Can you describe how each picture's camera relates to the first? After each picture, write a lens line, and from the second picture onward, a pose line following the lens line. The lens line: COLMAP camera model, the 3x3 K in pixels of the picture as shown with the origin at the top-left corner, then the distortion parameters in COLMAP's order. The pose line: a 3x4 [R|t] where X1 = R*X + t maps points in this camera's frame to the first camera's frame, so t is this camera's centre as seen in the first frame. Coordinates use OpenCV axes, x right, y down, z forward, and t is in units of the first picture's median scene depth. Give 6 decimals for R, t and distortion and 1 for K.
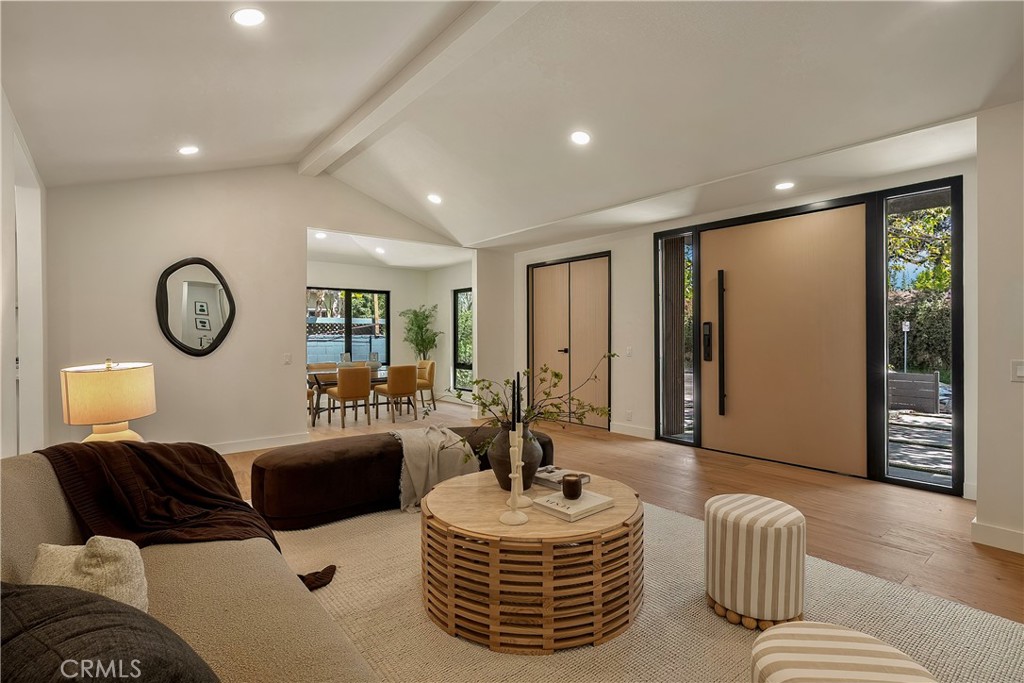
lens RADIAL K [[490.9, 0, 512.0], [0, 490.9, 341.5], [0, 0, 1]] dist [0.001069, 0.000408]
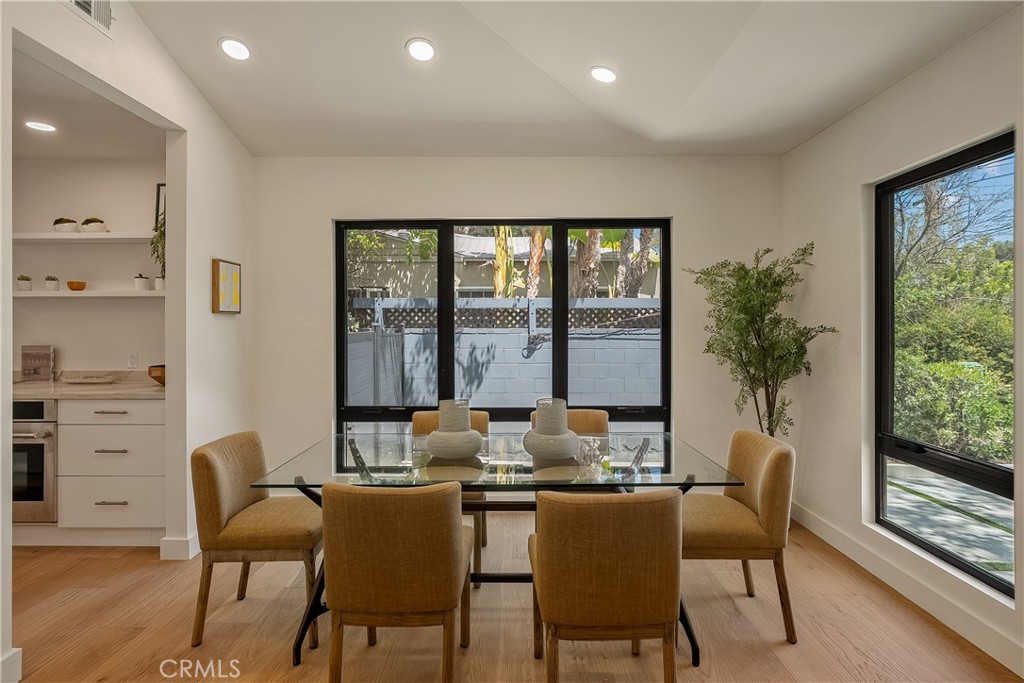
lens RADIAL K [[520.2, 0, 511.5], [0, 520.2, 328.7], [0, 0, 1]] dist [-0.002690, 0.000277]
pose [[0.764648, 0.006142, -0.644419, -0.086268], [-0.006641, 0.999977, 0.001651, -0.017720], [0.644414, 0.003017, 0.764670, 0.633681]]
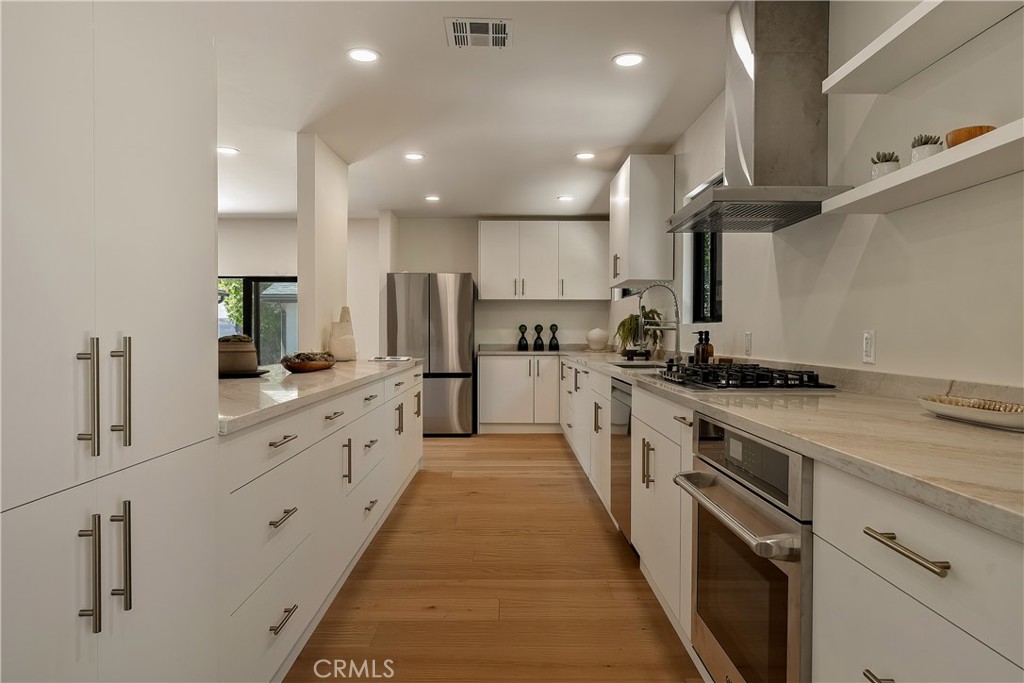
lens RADIAL K [[678.9, 0, 512.0], [0, 678.9, 341.5], [0, 0, 1]] dist [0.000263, 0.000769]
pose [[-0.618422, 0.016423, -0.785674, -0.381244], [-0.004542, 0.999690, 0.024471, 0.002510], [0.785833, 0.018702, -0.618156, 0.740458]]
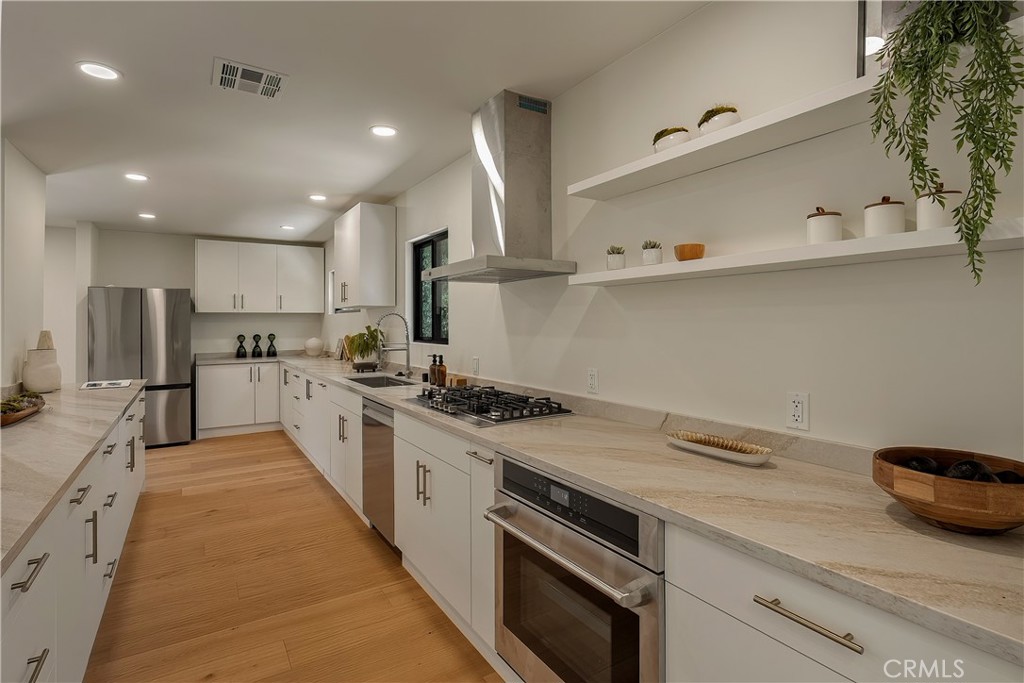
lens RADIAL K [[508.3, 0, 511.3], [0, 508.3, 319.8], [0, 0, 1]] dist [-0.001937, 0.000849]
pose [[-0.114861, 0.000274, -0.993381, -0.397962], [-0.002260, 0.999997, 0.000538, -0.021223], [0.993379, 0.002307, -0.114860, 0.677640]]
